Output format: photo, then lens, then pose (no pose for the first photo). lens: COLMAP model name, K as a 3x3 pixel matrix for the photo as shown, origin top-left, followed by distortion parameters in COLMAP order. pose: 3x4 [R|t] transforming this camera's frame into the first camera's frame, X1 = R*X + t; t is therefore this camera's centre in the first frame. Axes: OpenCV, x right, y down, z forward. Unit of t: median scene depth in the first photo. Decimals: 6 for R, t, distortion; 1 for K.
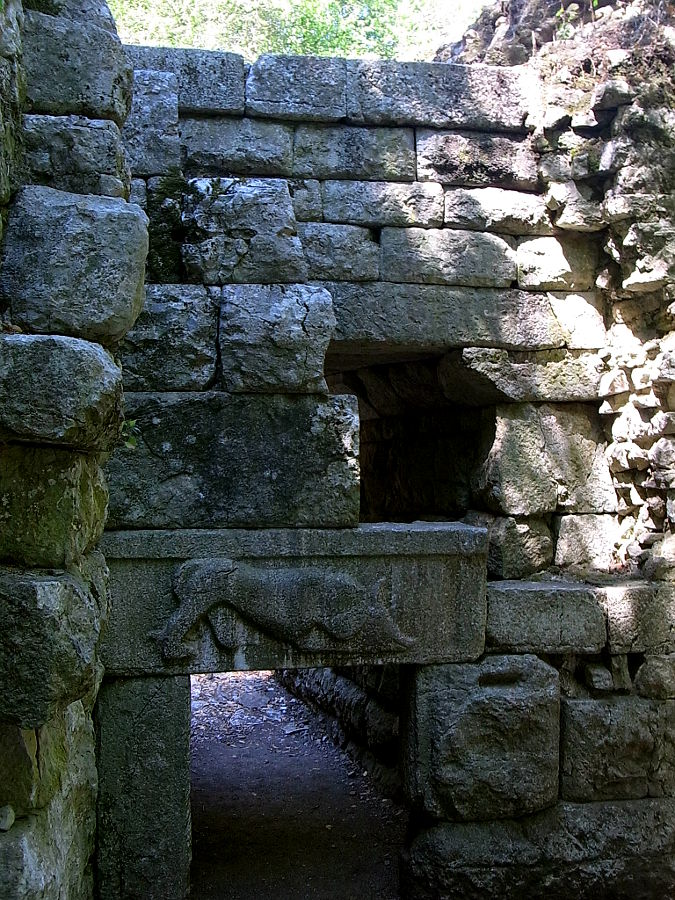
lens RADIAL K [[1019.3, 0, 364.3], [0, 1019.3, 462.3], [0, 0, 1]] dist [0.025133, 0.000000]
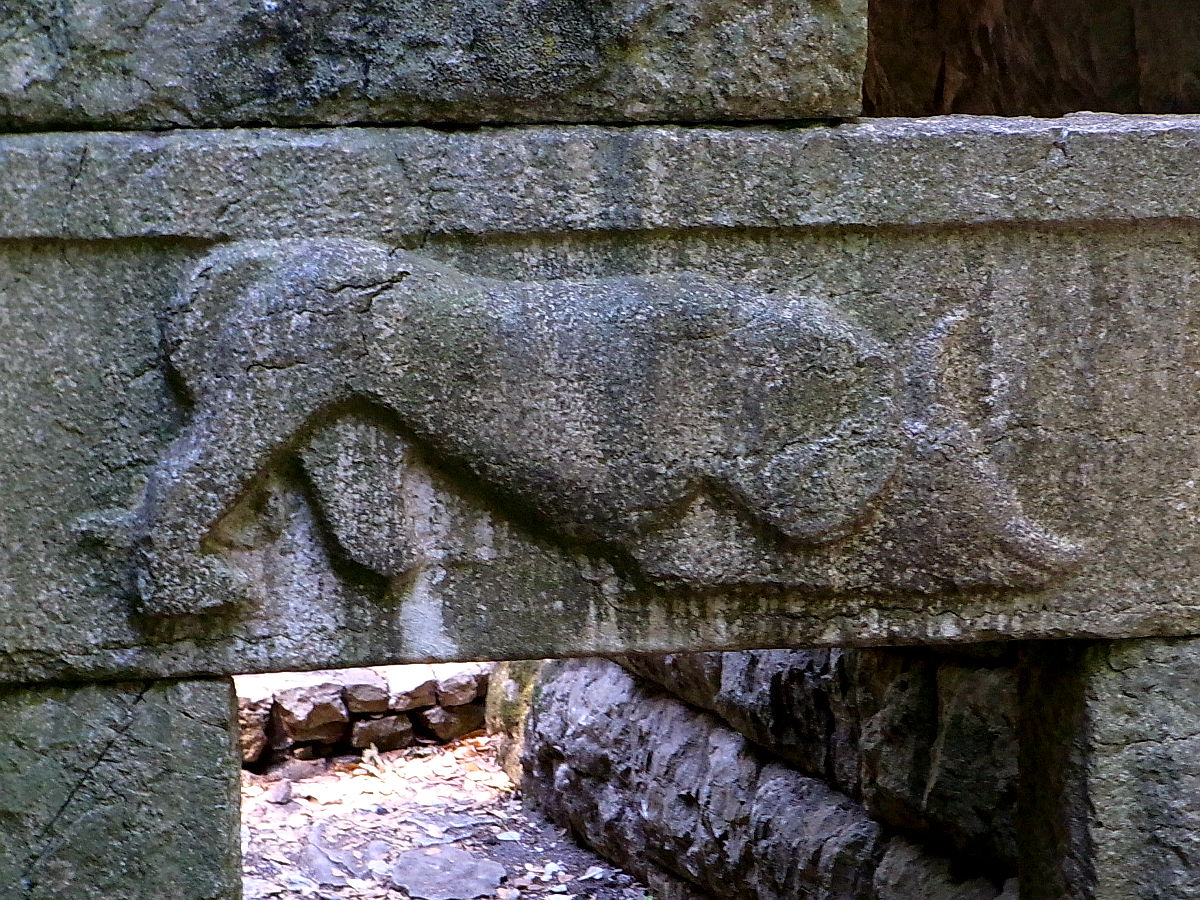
lens RADIAL K [[3775.6, 0, 598.1], [0, 3775.6, 449.9], [0, 0, 1]] dist [0.237876, 0.000000]
pose [[0.998861, -0.010347, -0.046590, -0.029460], [0.012772, 0.998563, 0.052053, 0.098022], [0.045984, -0.052588, 0.997557, 0.022004]]
